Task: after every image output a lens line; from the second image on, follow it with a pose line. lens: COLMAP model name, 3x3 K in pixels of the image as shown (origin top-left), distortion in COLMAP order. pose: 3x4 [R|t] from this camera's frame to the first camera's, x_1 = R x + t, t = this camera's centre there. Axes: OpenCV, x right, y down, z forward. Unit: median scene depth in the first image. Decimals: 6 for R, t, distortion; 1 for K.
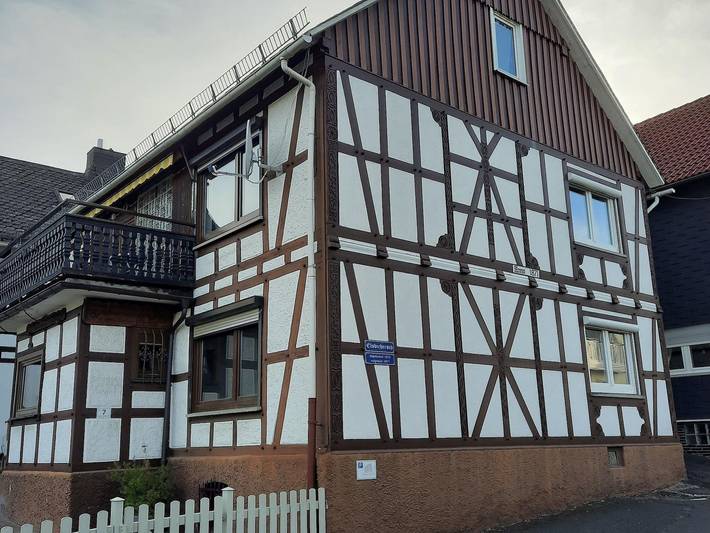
lens RADIAL K [[701.1, 0, 356.1], [0, 701.1, 268.0], [0, 0, 1]] dist [0.056319, 0.000000]
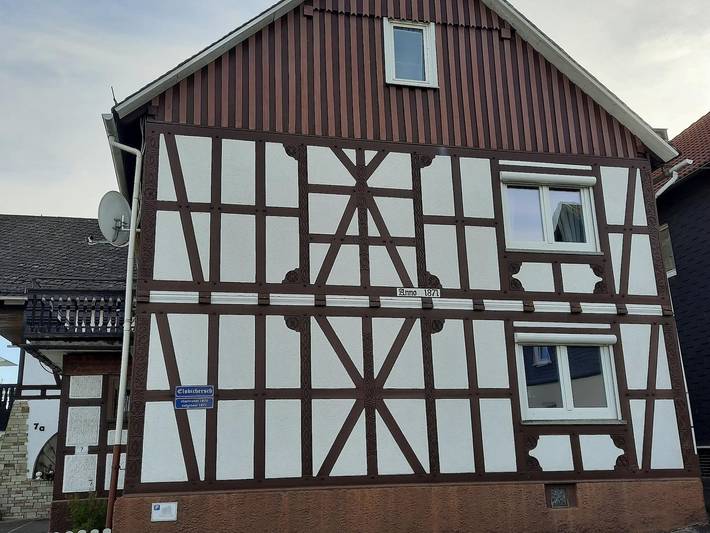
lens RADIAL K [[701.1, 0, 356.0], [0, 701.1, 264.4], [0, 0, 1]] dist [0.056319, 0.000000]
pose [[0.889213, -0.118592, -0.441856, 0.605828], [0.113235, 0.992819, -0.038589, -0.006106], [0.443259, -0.015720, 0.896256, 0.140378]]
